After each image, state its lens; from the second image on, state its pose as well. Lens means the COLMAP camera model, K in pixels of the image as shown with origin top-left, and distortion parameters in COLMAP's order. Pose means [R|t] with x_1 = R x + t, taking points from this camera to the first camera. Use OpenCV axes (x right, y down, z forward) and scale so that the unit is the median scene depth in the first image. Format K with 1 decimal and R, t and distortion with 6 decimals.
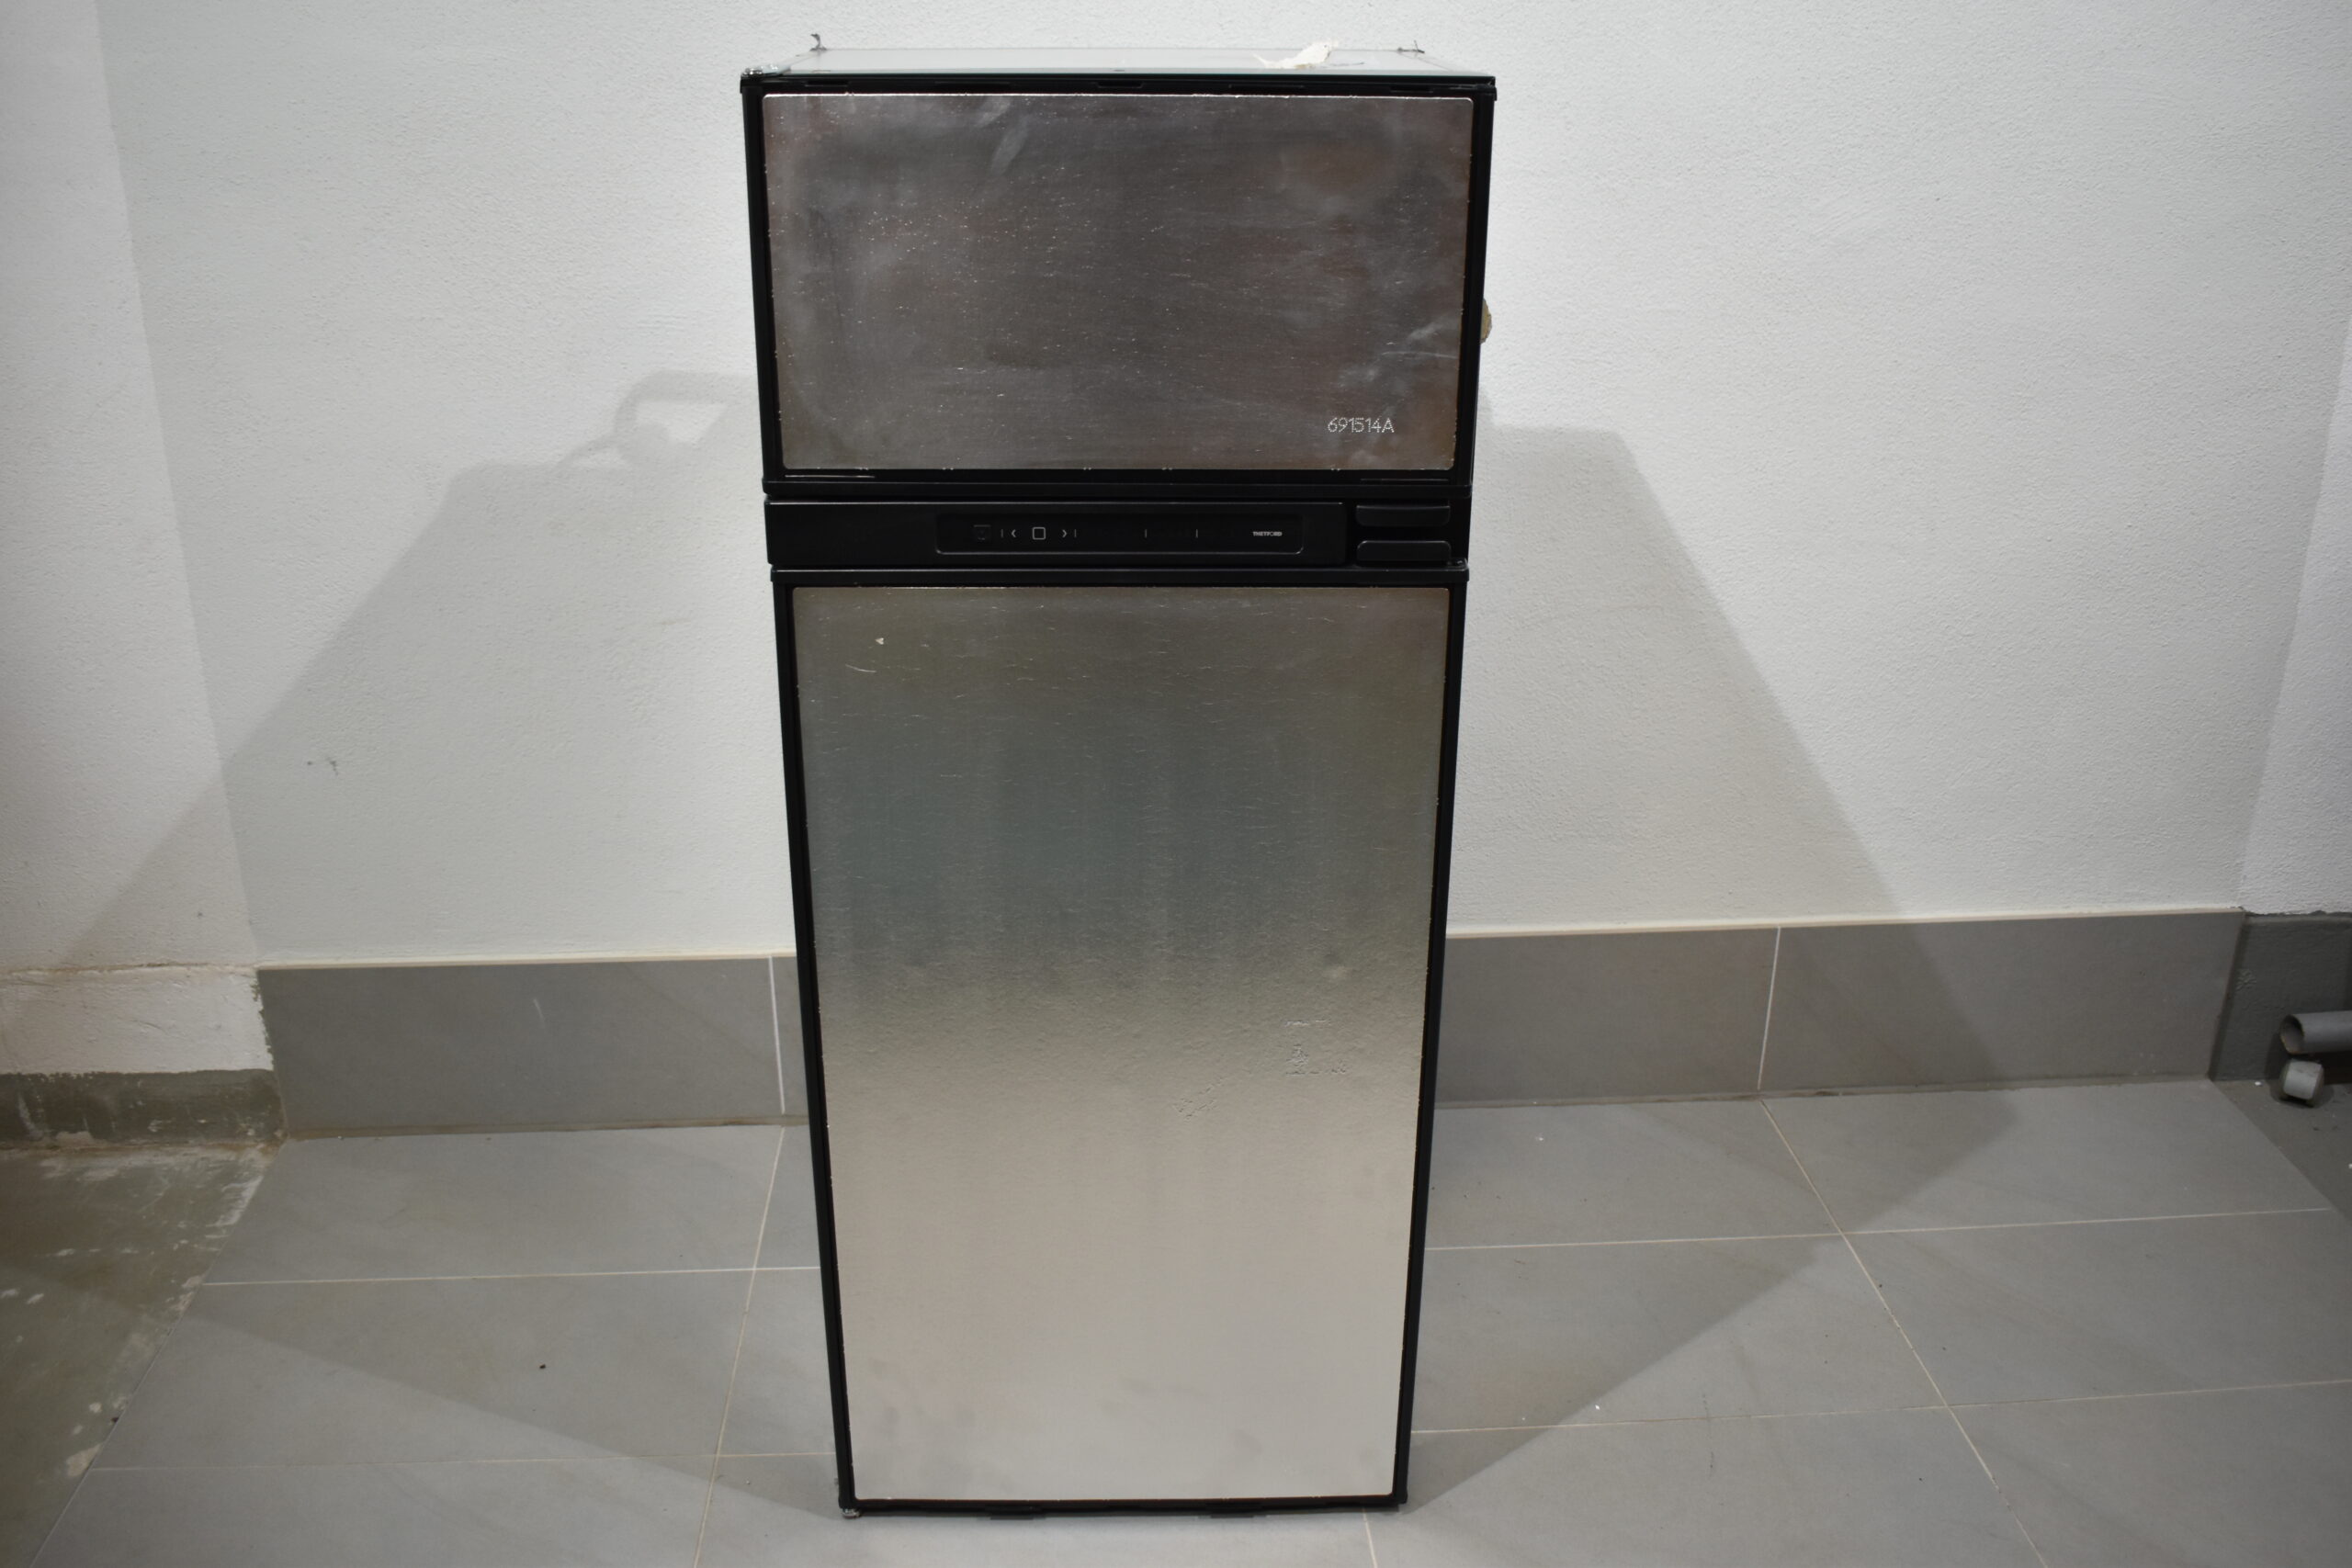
lens RADIAL K [[2093.6, 0, 1176.0], [0, 2093.6, 784.0], [0, 0, 1]] dist [-0.080751, 0.003980]
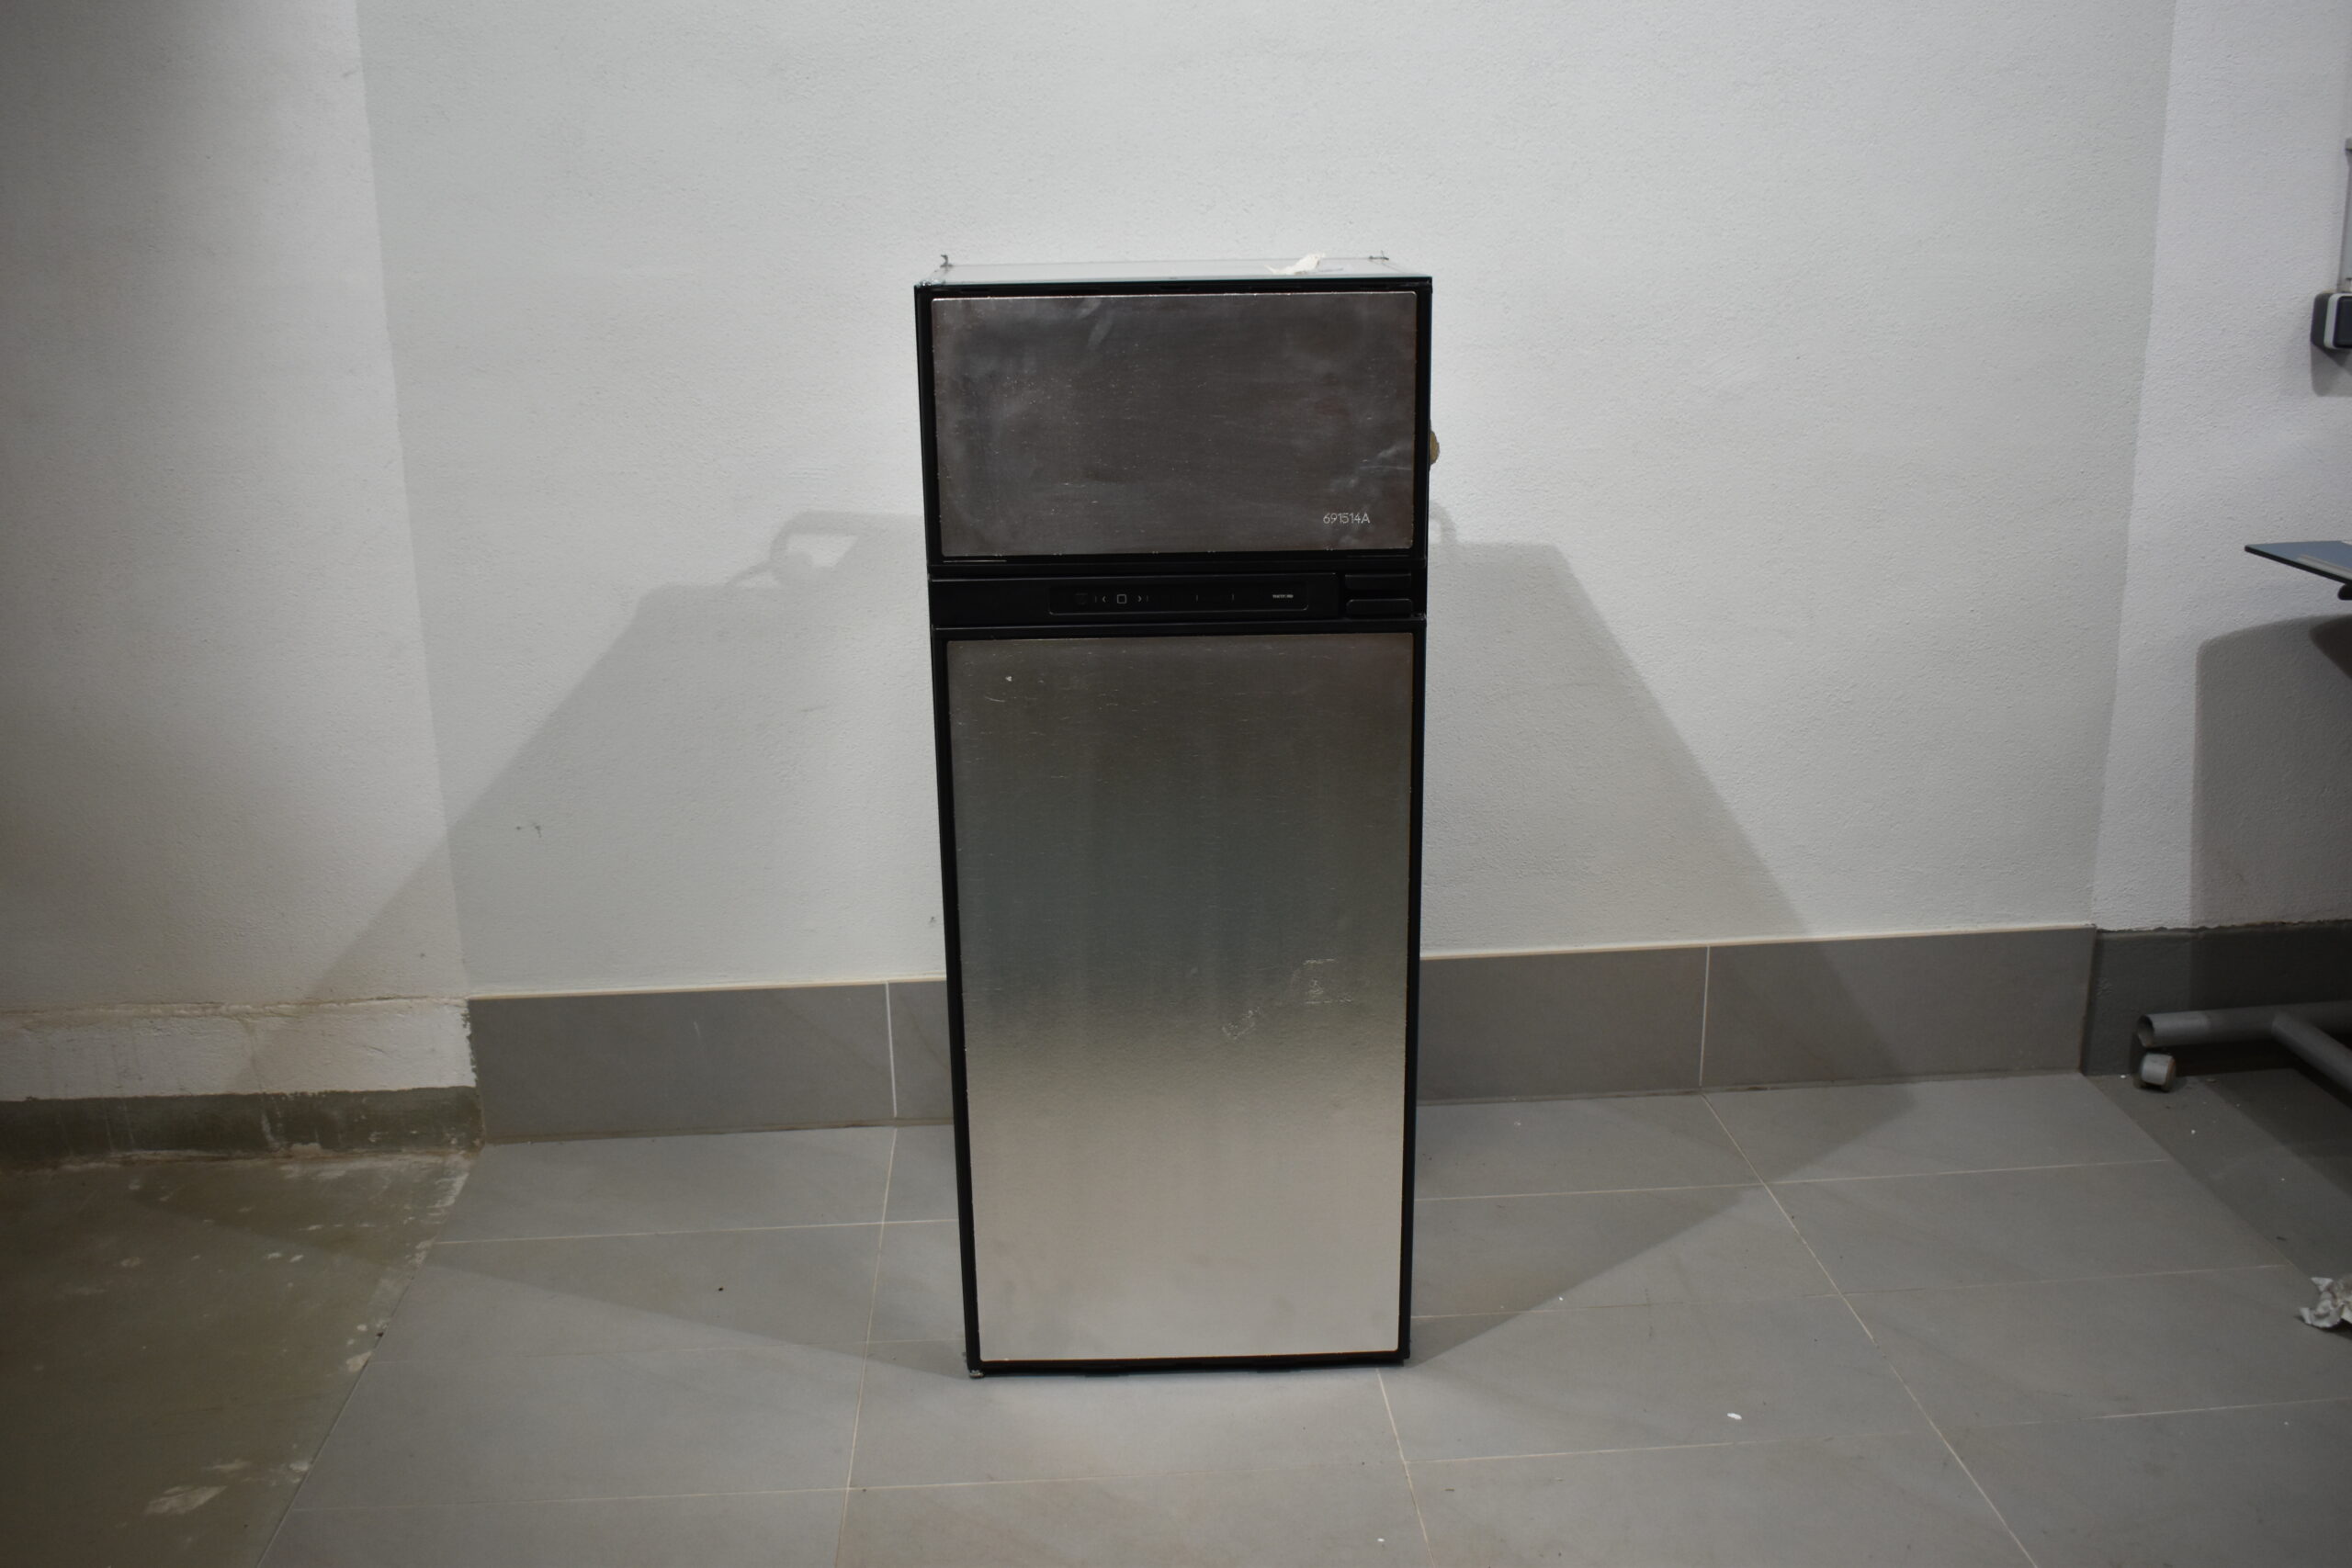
lens RADIAL K [[2202.4, 0, 1176.0], [0, 2202.4, 784.0], [0, 0, 1]] dist [-0.070846, -0.003156]
pose [[0.999786, -0.020190, -0.004394, -0.016870], [0.019652, 0.994824, -0.099697, 0.105610], [0.006384, 0.099590, 0.995008, -0.323078]]
